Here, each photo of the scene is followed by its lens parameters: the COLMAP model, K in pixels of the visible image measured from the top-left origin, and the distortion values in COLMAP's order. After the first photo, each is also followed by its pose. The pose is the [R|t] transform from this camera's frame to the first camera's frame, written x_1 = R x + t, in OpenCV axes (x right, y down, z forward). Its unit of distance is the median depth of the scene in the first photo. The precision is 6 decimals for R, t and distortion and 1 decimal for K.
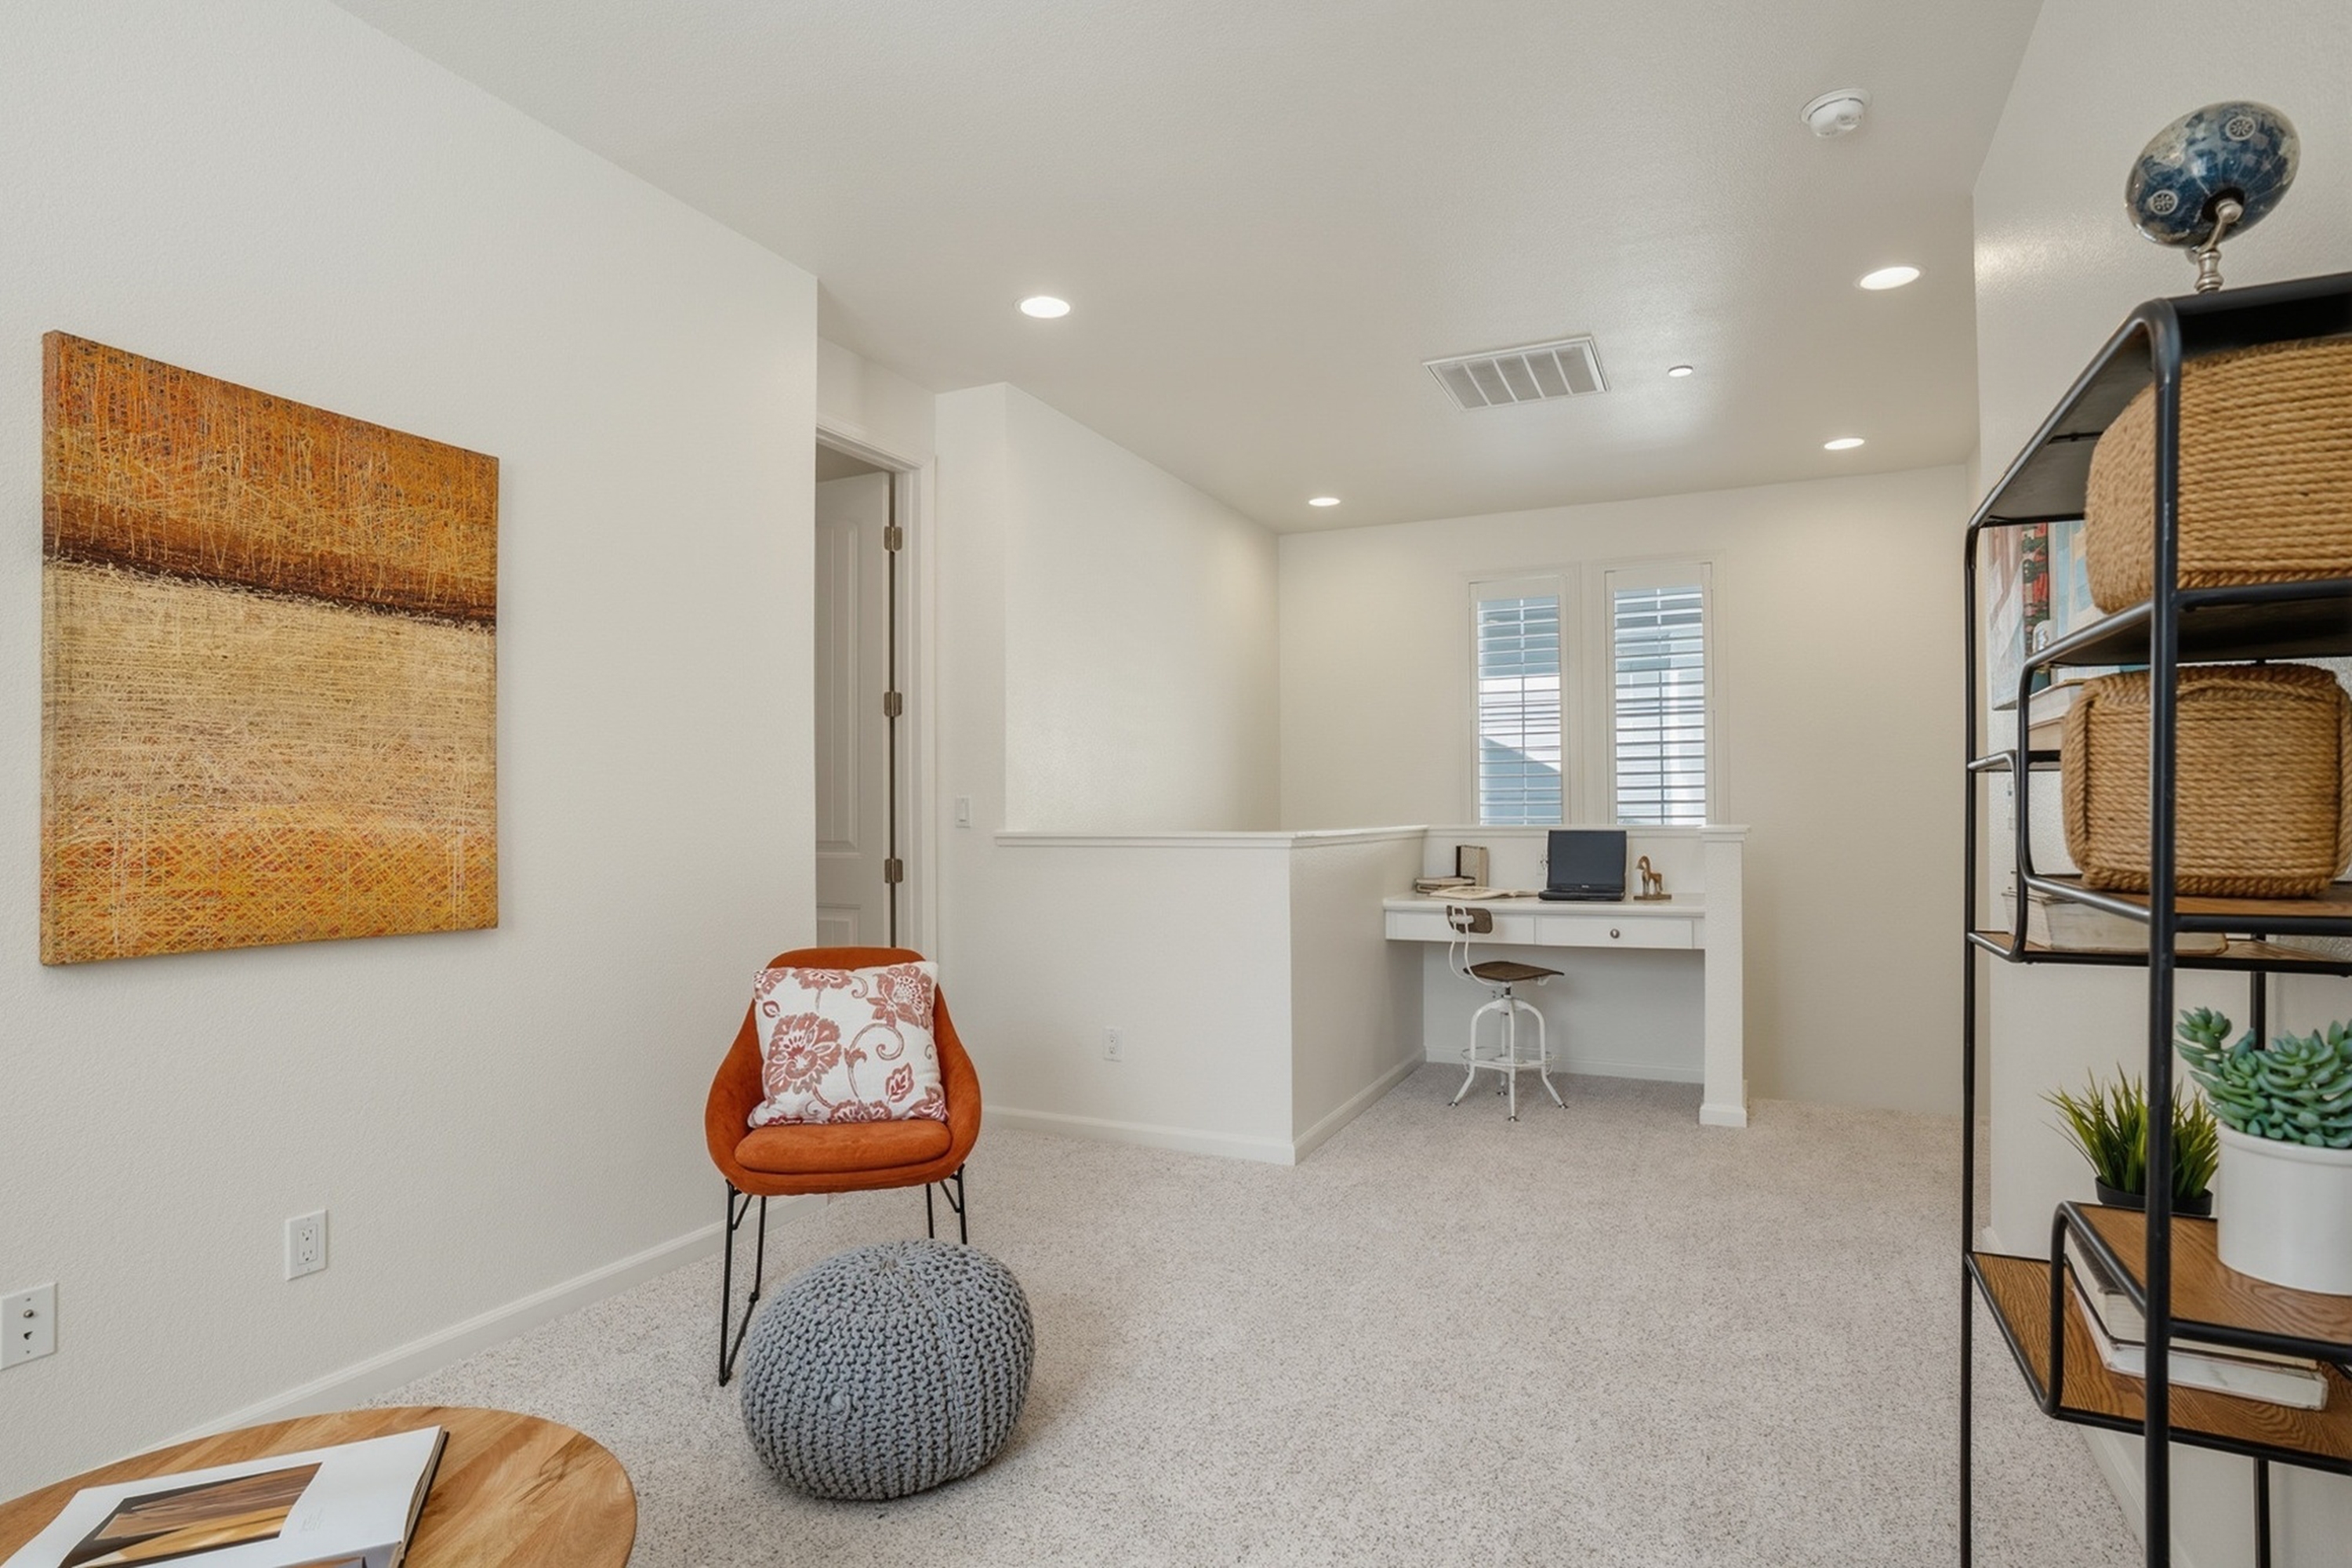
lens RADIAL K [[1215.6, 0, 1175.8], [0, 1215.6, 789.5], [0, 0, 1]] dist [0.016165, 0.001437]
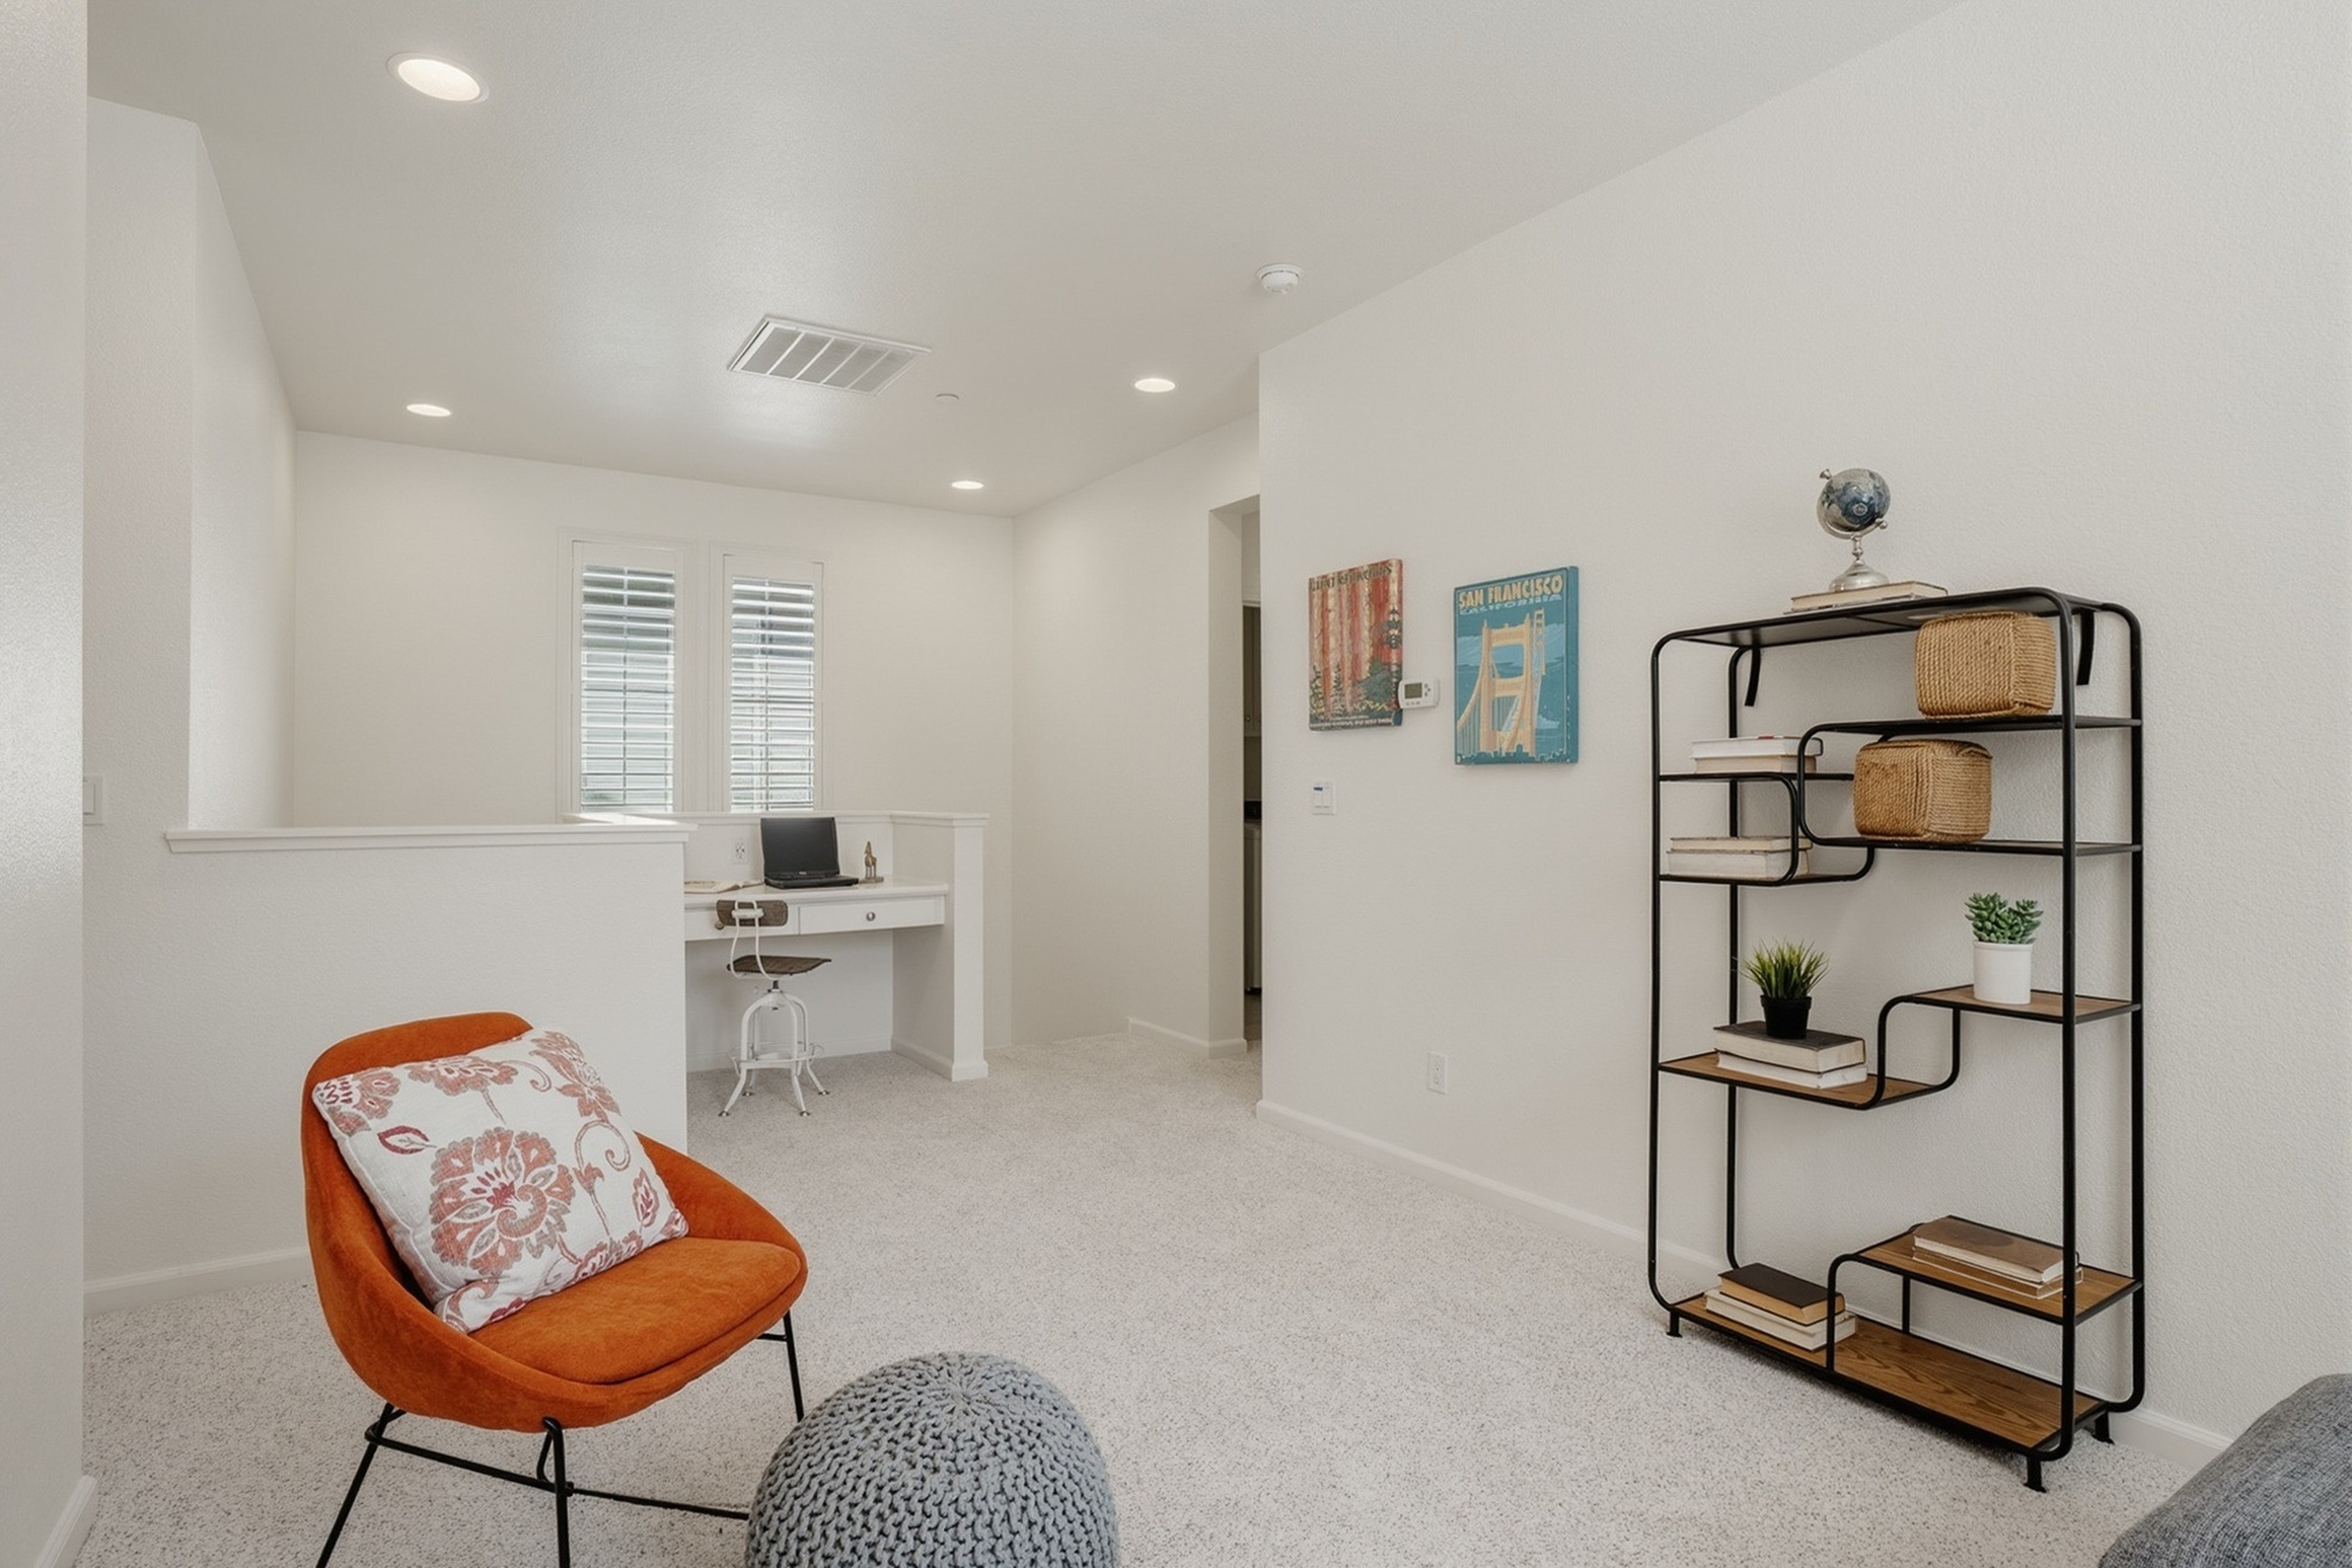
lens RADIAL K [[1215.6, 0, 1168.0], [0, 1215.6, 772.7], [0, 0, 1]] dist [0.016165, 0.001437]
pose [[0.526942, 0.022430, 0.849605, -0.417710], [-0.023091, 0.999660, -0.012070, 0.002056], [-0.849588, -0.013258, 0.527281, 0.248305]]
